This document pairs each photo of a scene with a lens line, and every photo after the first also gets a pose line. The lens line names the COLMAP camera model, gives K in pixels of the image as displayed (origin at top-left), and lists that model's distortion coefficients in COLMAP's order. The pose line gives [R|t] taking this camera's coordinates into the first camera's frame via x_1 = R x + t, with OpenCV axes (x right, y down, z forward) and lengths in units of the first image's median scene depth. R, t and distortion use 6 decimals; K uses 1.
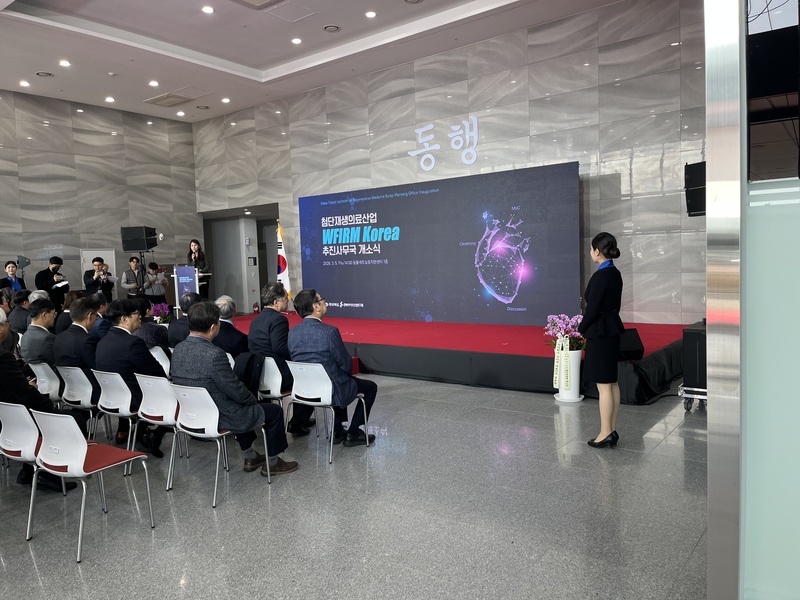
lens RADIAL K [[605.9, 0, 400.0], [0, 605.9, 300.0], [0, 0, 1]] dist [0.076130, -0.058984]
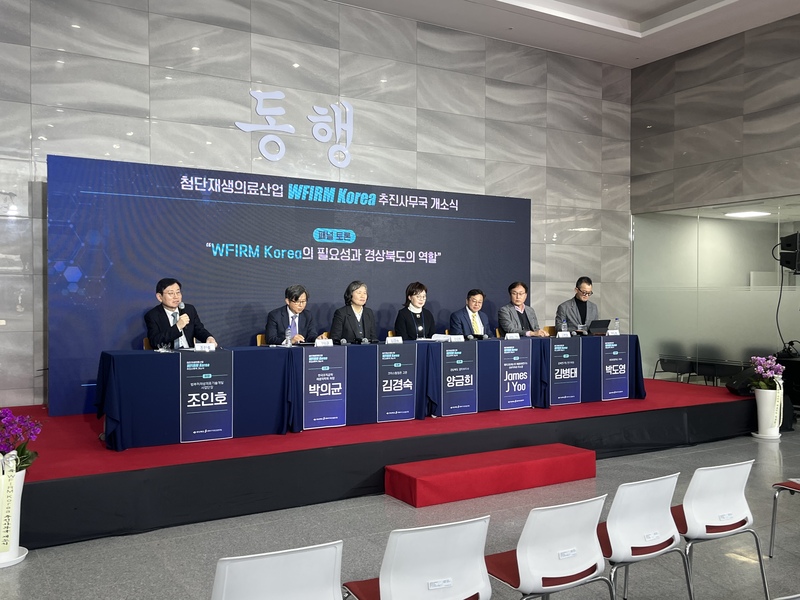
lens RADIAL K [[740.9, 0, 409.7], [0, 740.9, 303.9], [0, 0, 1]] dist [0.067856, -0.016691]
pose [[0.363601, 0.010705, 0.931493, -0.584071], [0.040336, 0.998815, -0.027224, -0.033280], [-0.930681, 0.047471, 0.362739, 0.546172]]
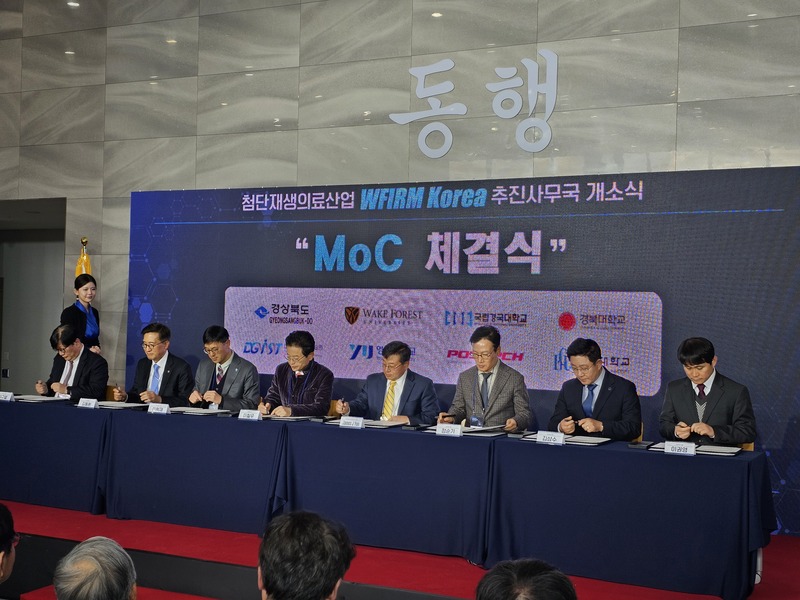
lens RADIAL K [[1065.8, 0, 400.0], [0, 1065.8, 300.0], [0, 0, 1]] dist [0.253668, -0.713352]
pose [[0.981319, 0.061772, 0.182199, -0.113028], [-0.046965, 0.995316, -0.084495, -0.032378], [-0.186565, 0.074359, 0.979625, 0.198723]]
